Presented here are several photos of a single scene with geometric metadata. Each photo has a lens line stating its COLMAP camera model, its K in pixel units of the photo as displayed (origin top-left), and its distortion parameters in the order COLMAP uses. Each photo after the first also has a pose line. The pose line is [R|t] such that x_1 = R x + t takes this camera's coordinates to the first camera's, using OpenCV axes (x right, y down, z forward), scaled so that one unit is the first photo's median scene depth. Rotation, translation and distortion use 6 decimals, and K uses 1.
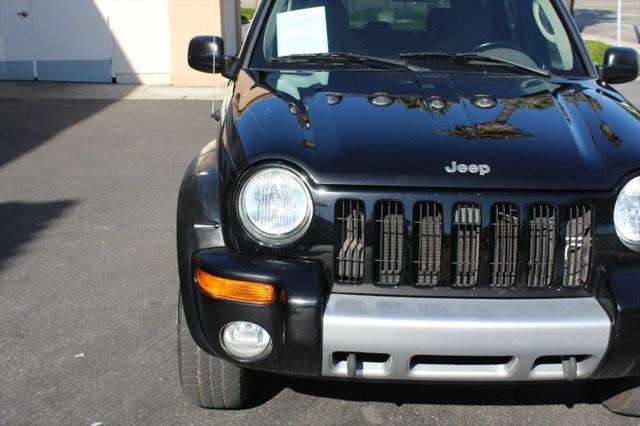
lens RADIAL K [[828.3, 0, 329.6], [0, 828.3, 215.8], [0, 0, 1]] dist [-0.054358, 0.015268]
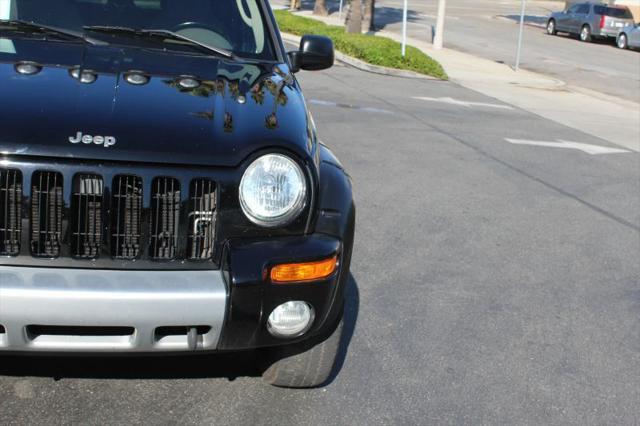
lens RADIAL K [[826.0, 0, 333.4], [0, 826.0, 213.0], [0, 0, 1]] dist [-0.058235, 0.047588]
pose [[0.973513, 0.027070, 0.227023, 0.217515], [-0.029966, 0.999507, 0.009318, 0.012895], [-0.226659, -0.015875, 0.973845, -0.034888]]
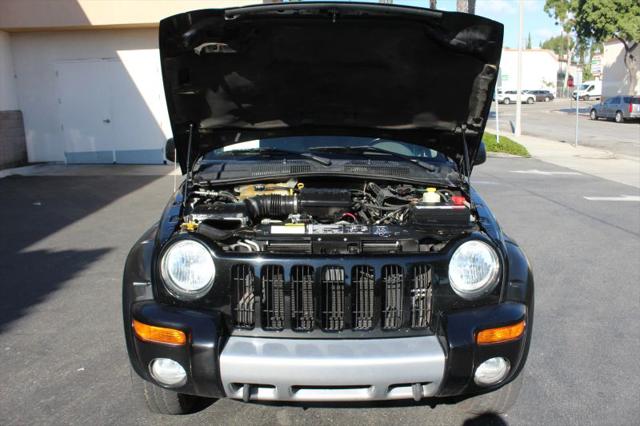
lens RADIAL K [[538.9, 0, 326.7], [0, 538.9, 213.5], [0, 0, 1]] dist [-0.170965, 0.155127]
pose [[0.999847, -0.015587, 0.007886, 0.142607], [0.016024, 0.998139, -0.058840, -0.045229], [-0.006954, 0.058958, 0.998236, 0.151476]]
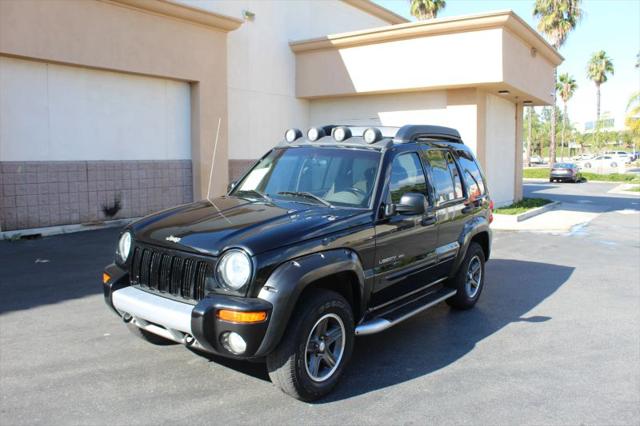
lens RADIAL K [[531.1, 0, 321.3], [0, 531.1, 193.6], [0, 0, 1]] dist [-0.080816, -0.000382]
pose [[0.808409, 0.044458, -0.586939, 1.264048], [-0.159831, 0.976259, -0.146192, -0.031448], [0.566505, 0.211994, 0.796323, 0.059867]]
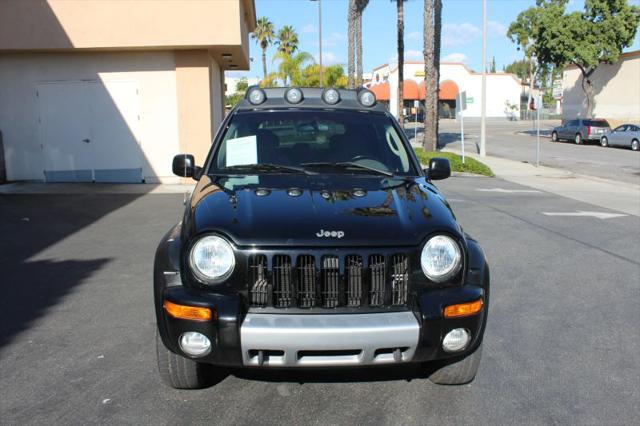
lens RADIAL K [[538.9, 0, 326.7], [0, 538.9, 213.5], [0, 0, 1]] dist [-0.170965, 0.155127]
pose [[0.997606, -0.017315, 0.066949, 0.085547], [0.023747, 0.995048, -0.096517, 0.004567], [-0.064946, 0.097875, 0.993077, -0.051688]]
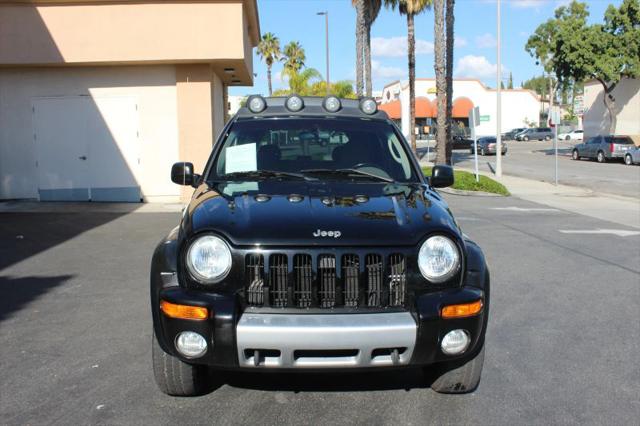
lens RADIAL K [[570.8, 0, 327.3], [0, 570.8, 208.2], [0, 0, 1]] dist [-0.158720, 0.152471]
pose [[0.998442, -0.016180, 0.053399, 0.103625], [0.024067, 0.988310, -0.150546, 0.059357], [-0.050339, 0.151597, 0.987160, -0.111180]]
